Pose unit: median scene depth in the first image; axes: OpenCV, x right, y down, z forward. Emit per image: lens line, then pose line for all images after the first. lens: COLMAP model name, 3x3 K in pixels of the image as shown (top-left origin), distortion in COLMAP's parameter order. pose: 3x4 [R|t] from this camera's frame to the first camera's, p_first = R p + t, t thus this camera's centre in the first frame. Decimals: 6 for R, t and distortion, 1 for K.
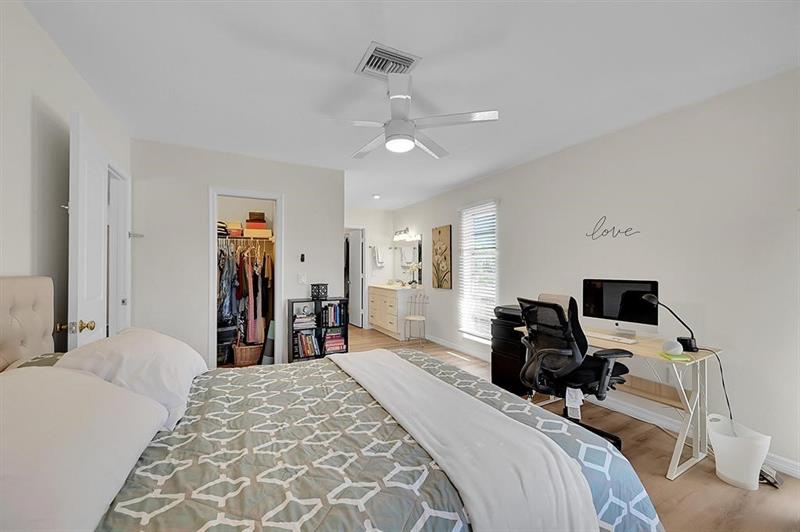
lens RADIAL K [[319.1, 0, 400.1], [0, 319.1, 267.3], [0, 0, 1]] dist [0.001012, 0.000998]
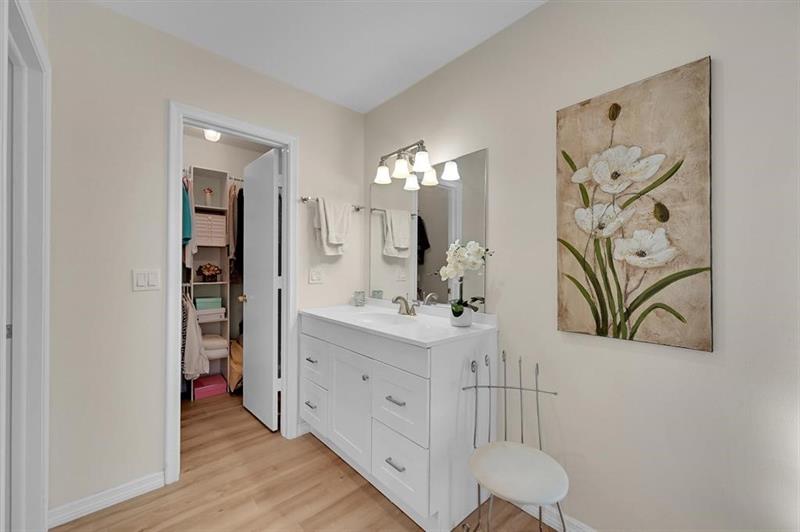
lens RADIAL K [[319.1, 0, 400.0], [0, 319.1, 267.4], [0, 0, 1]] dist [0.001012, 0.000998]
pose [[0.969350, 0.002768, 0.245669, -0.095155], [-0.003647, 0.999988, 0.003123, 0.010648], [-0.245658, -0.003924, 0.969349, 0.783300]]
